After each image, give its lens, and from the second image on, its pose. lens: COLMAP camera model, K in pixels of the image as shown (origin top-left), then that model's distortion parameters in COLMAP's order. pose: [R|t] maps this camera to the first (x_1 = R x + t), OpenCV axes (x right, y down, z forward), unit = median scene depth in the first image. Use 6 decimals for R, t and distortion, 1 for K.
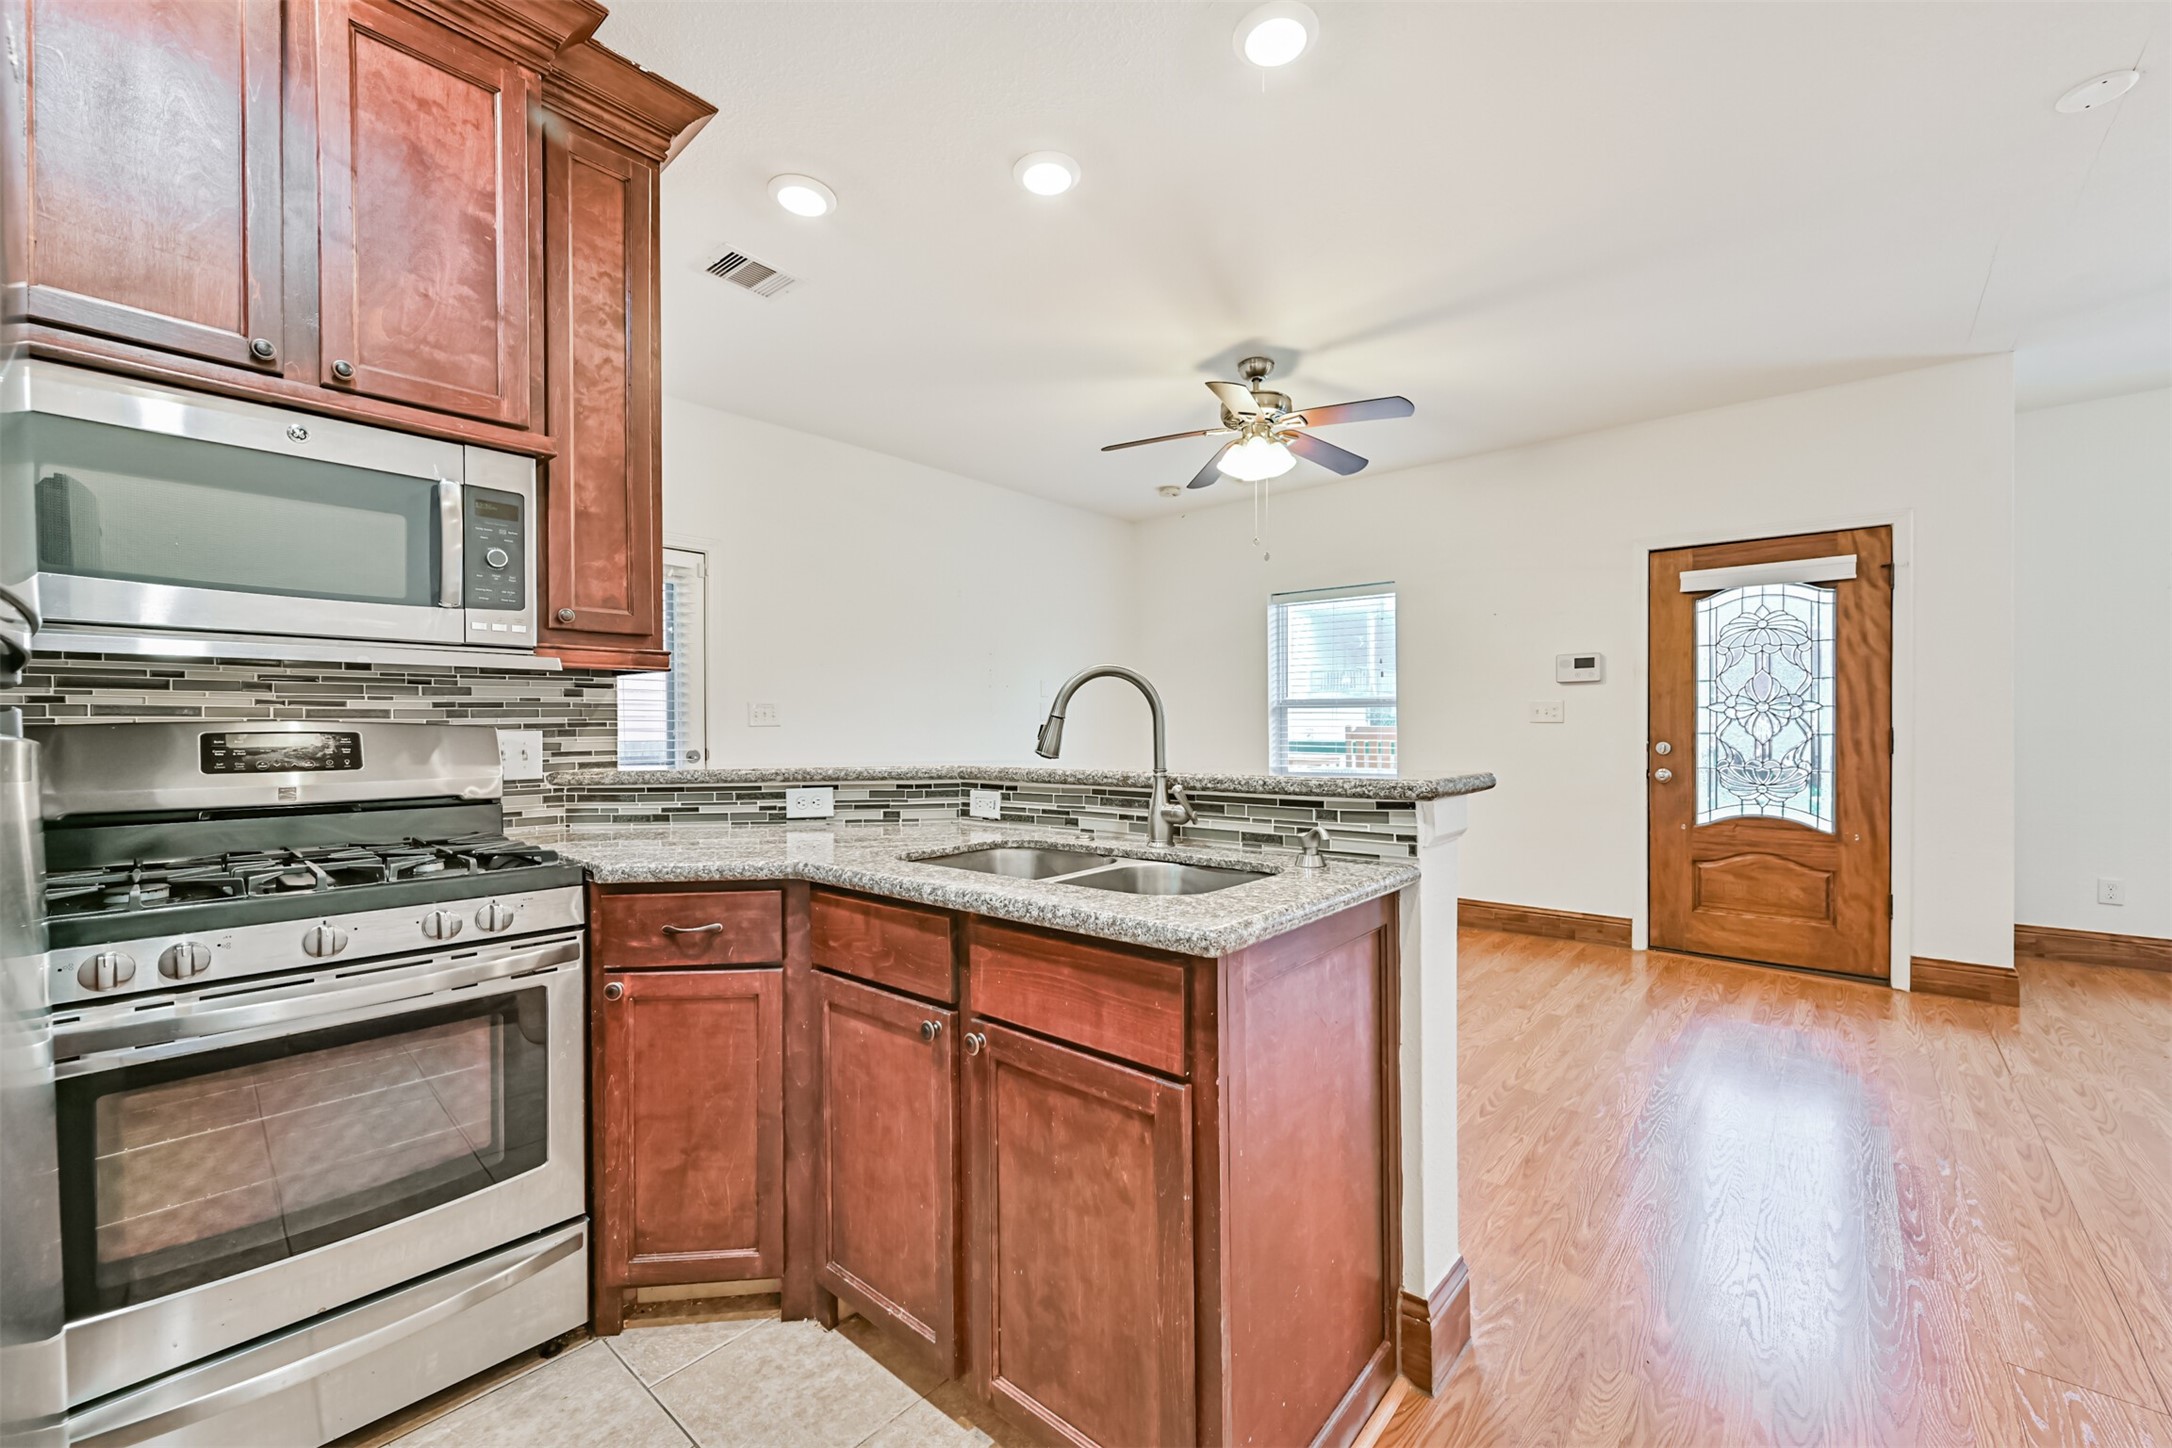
lens RADIAL K [[851.4, 0, 1088.3], [0, 851.4, 730.2], [0, 0, 1]] dist [0.004531, 0.001912]
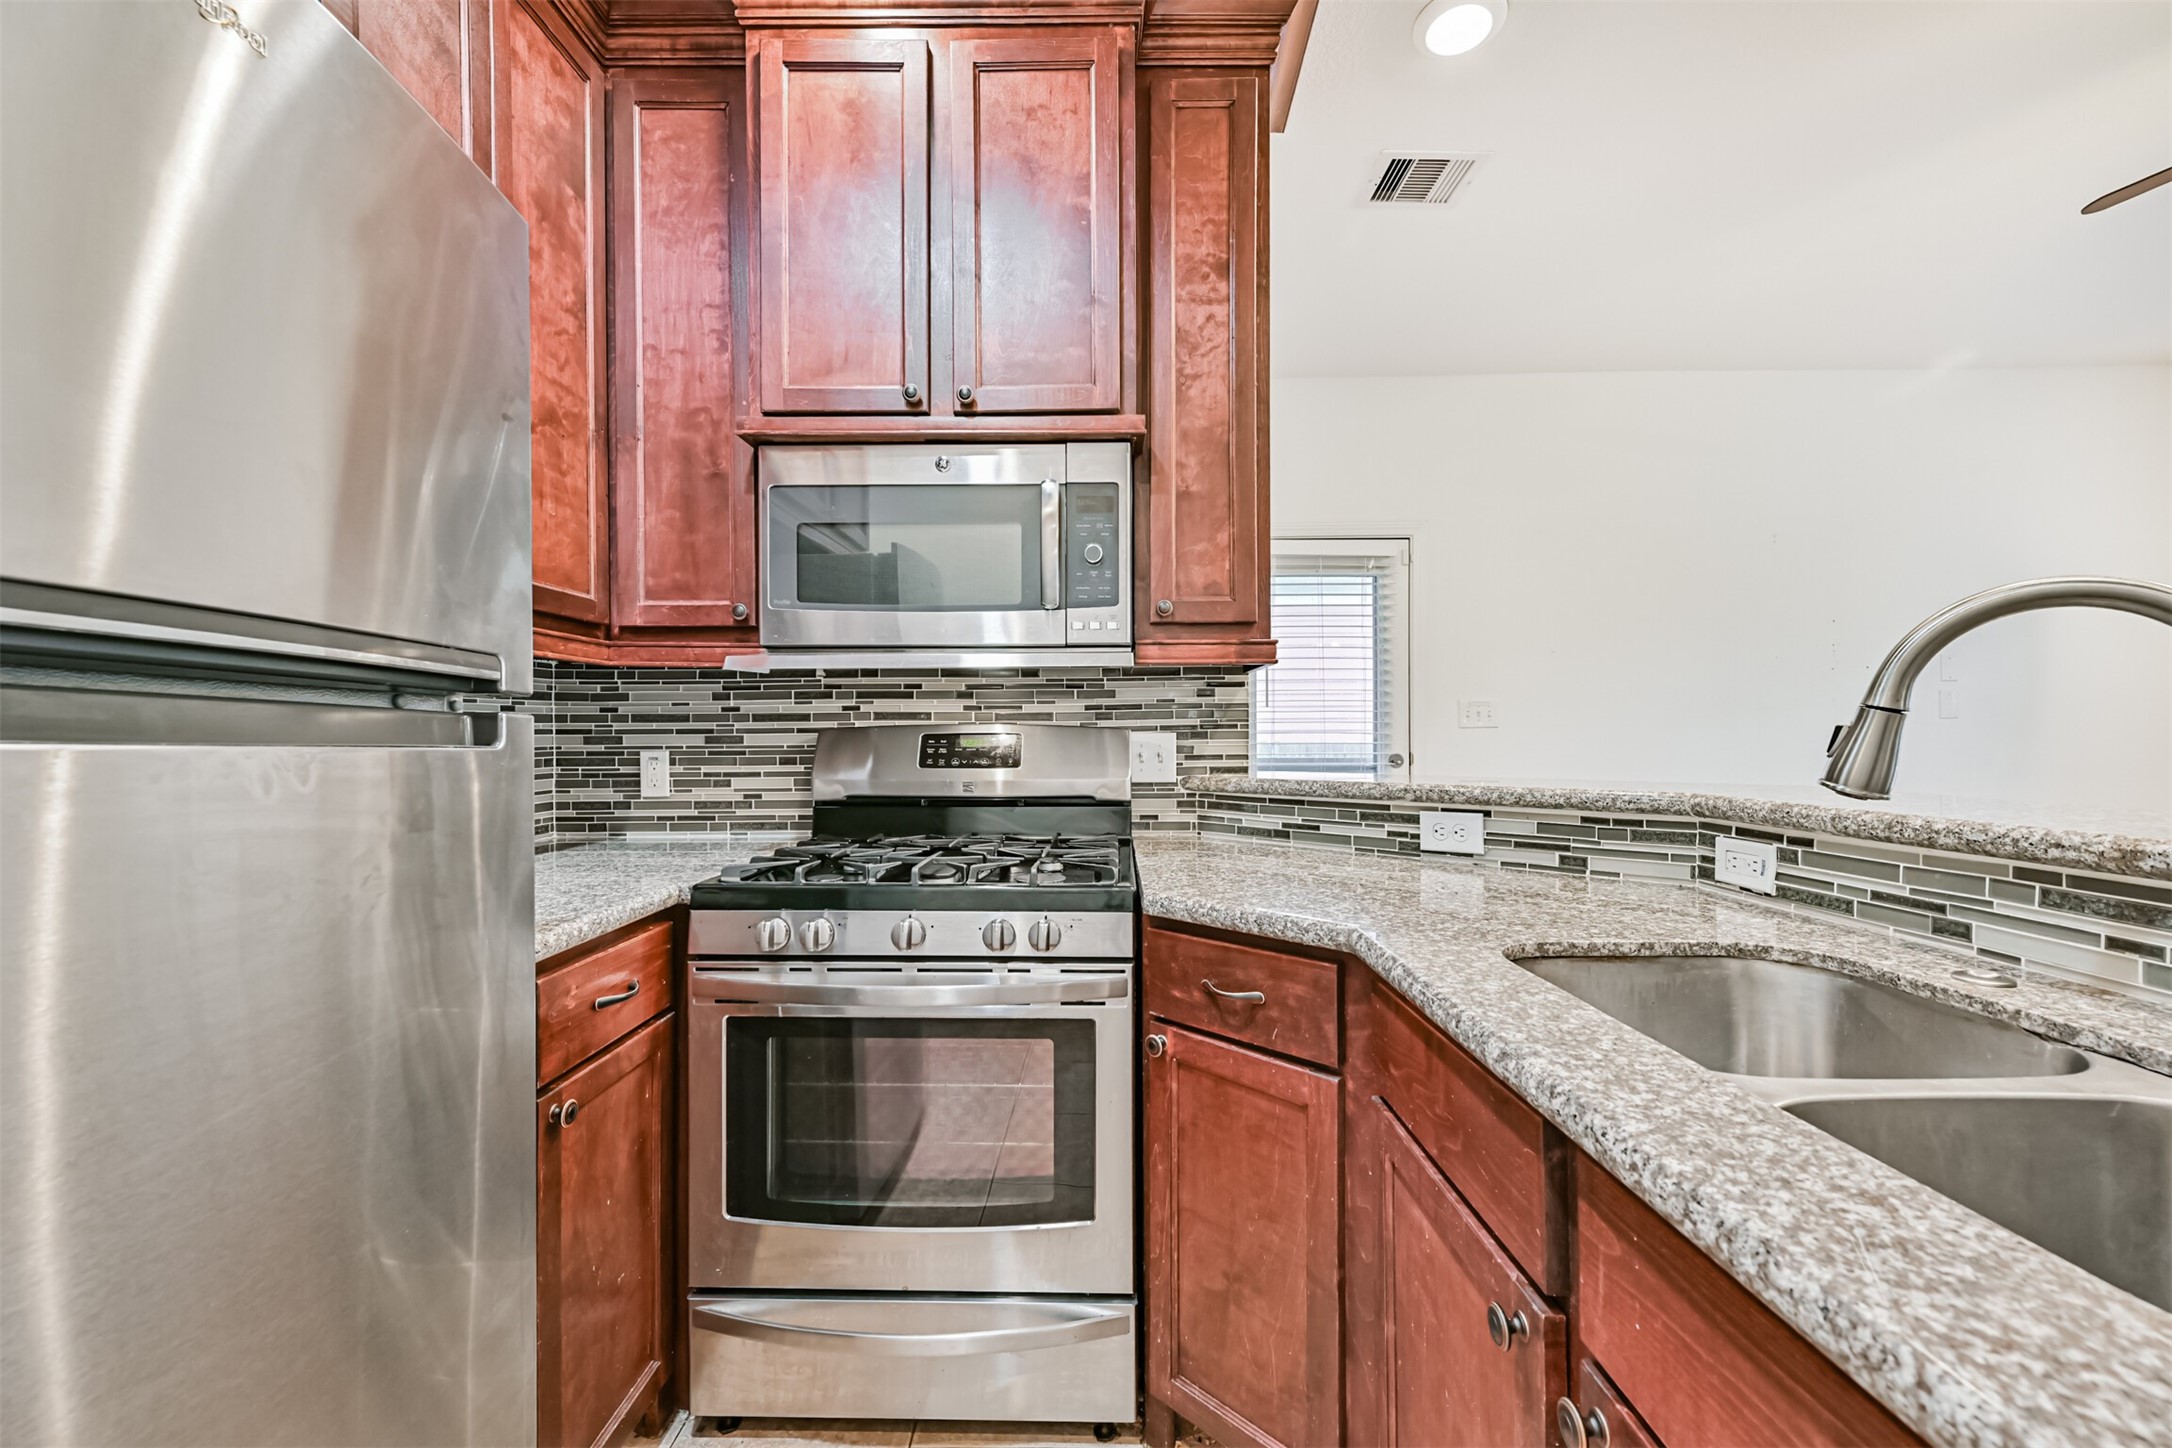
lens RADIAL K [[851.4, 0, 1096.6], [0, 851.4, 727.3], [0, 0, 1]] dist [0.004531, 0.001912]
pose [[0.655871, -0.000803, -0.754872, 0.029628], [-0.003630, 0.999985, -0.004218, -0.001392], [0.754864, 0.005507, 0.655858, 0.336574]]
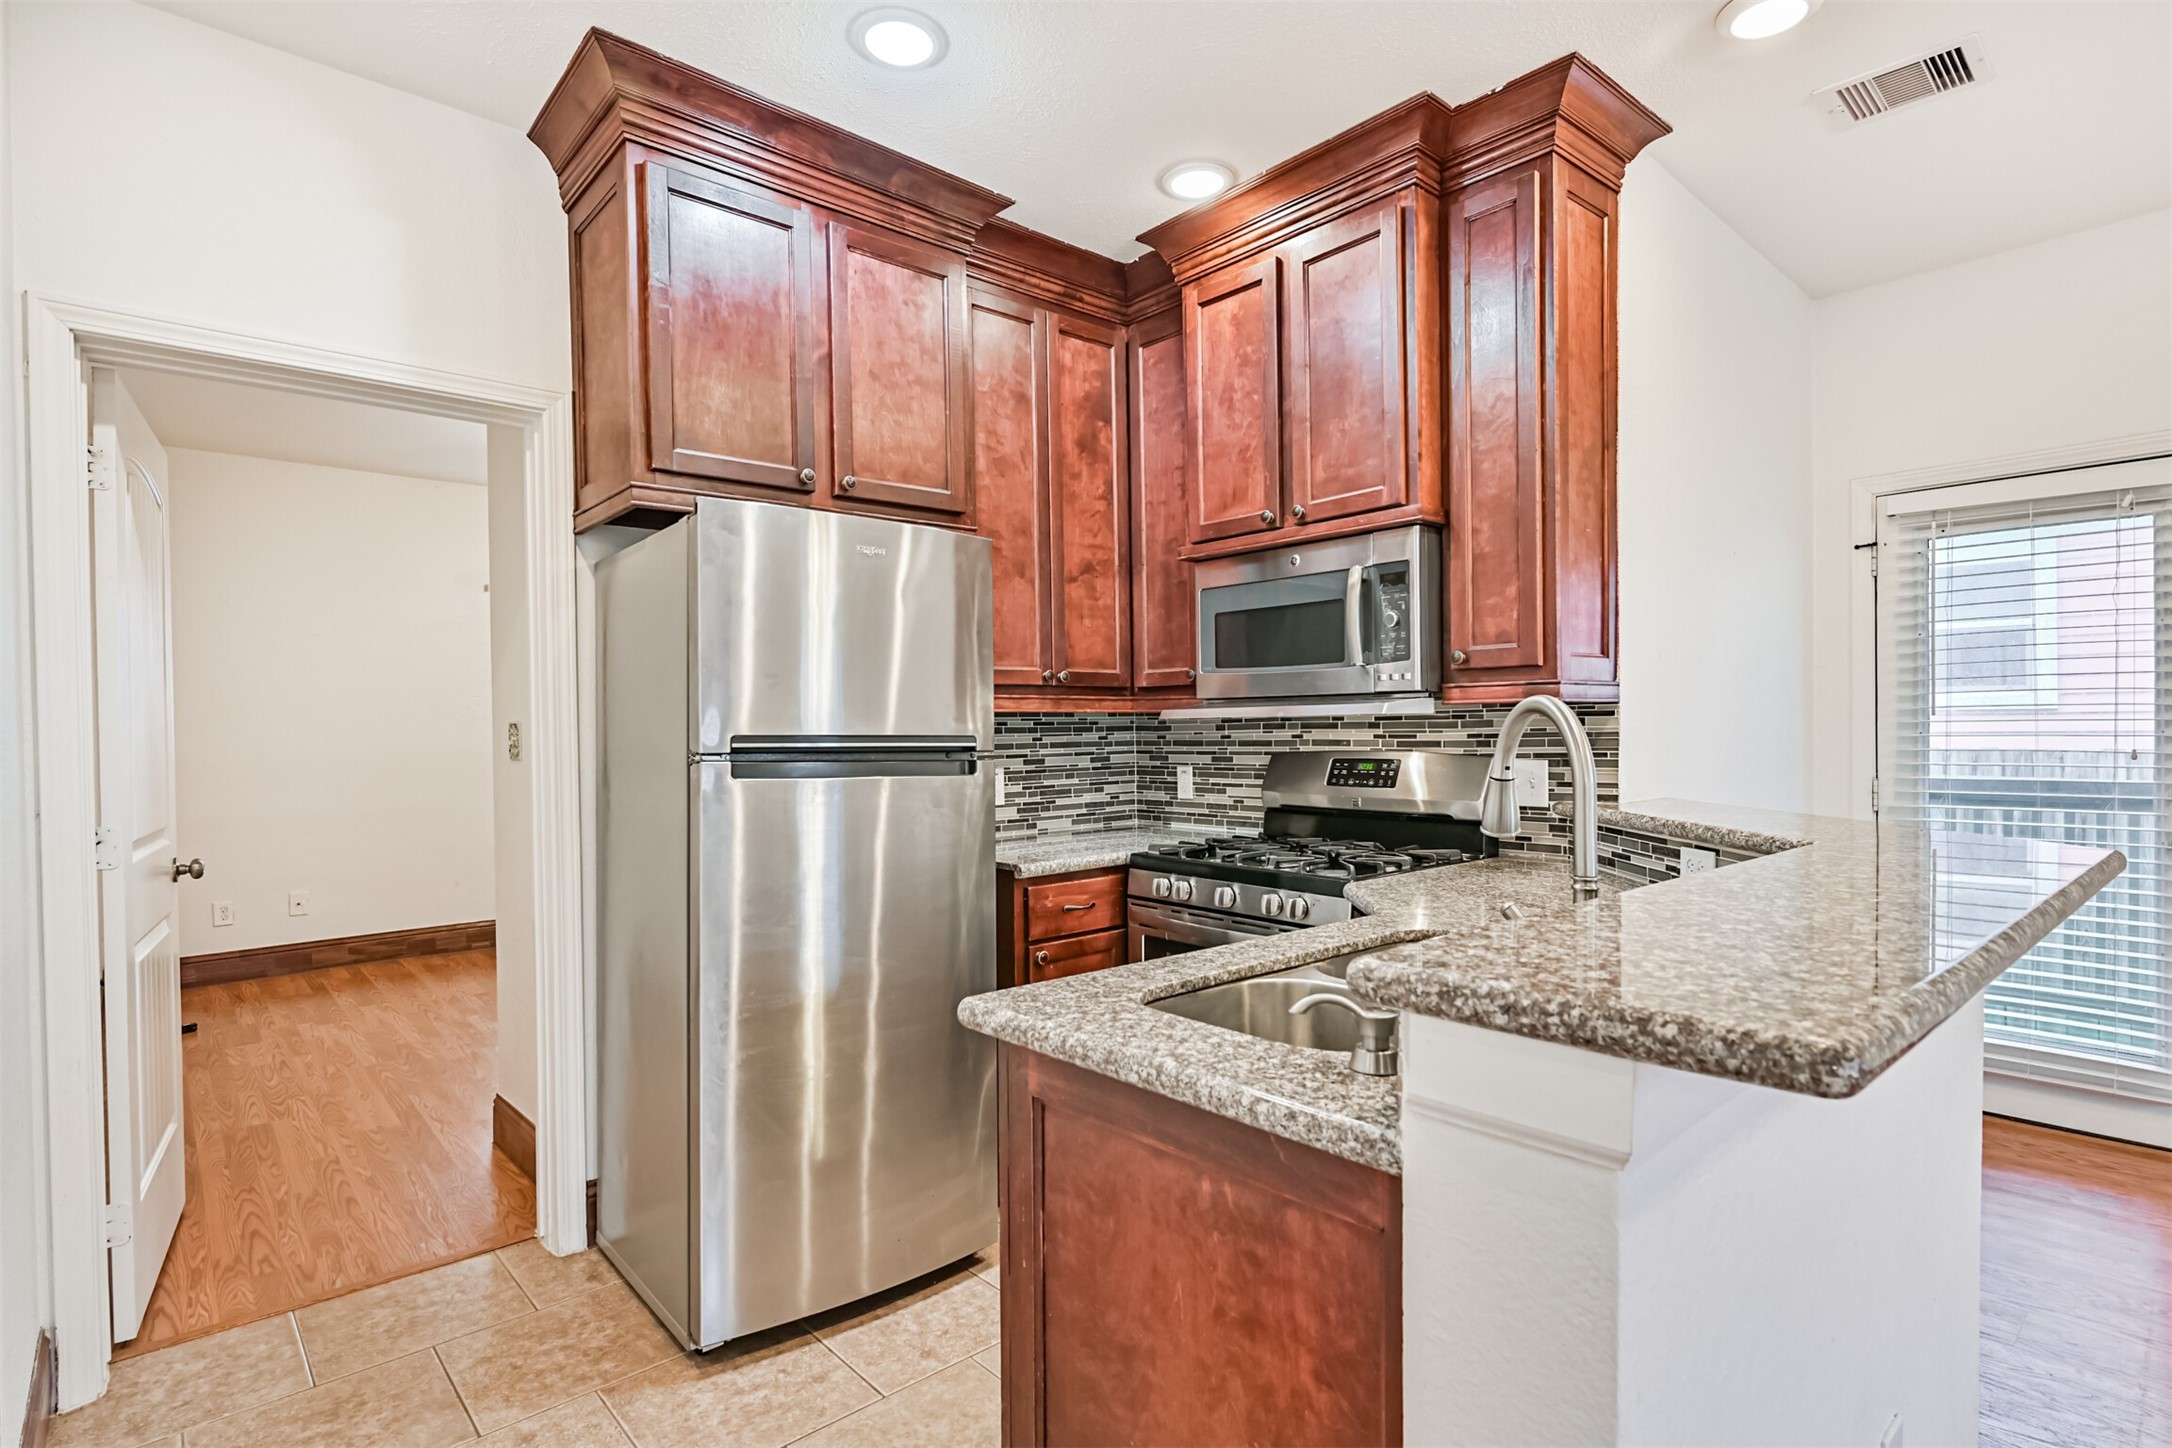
lens RADIAL K [[1062.5, 0, 1101.1], [0, 1062.5, 740.3], [0, 0, 1]] dist [-0.000505, -0.003278]
pose [[-0.114375, 0.018028, -0.993274, 0.751331], [0.006948, 0.999825, 0.017347, -0.054221], [0.993413, -0.004918, -0.114480, 0.687437]]
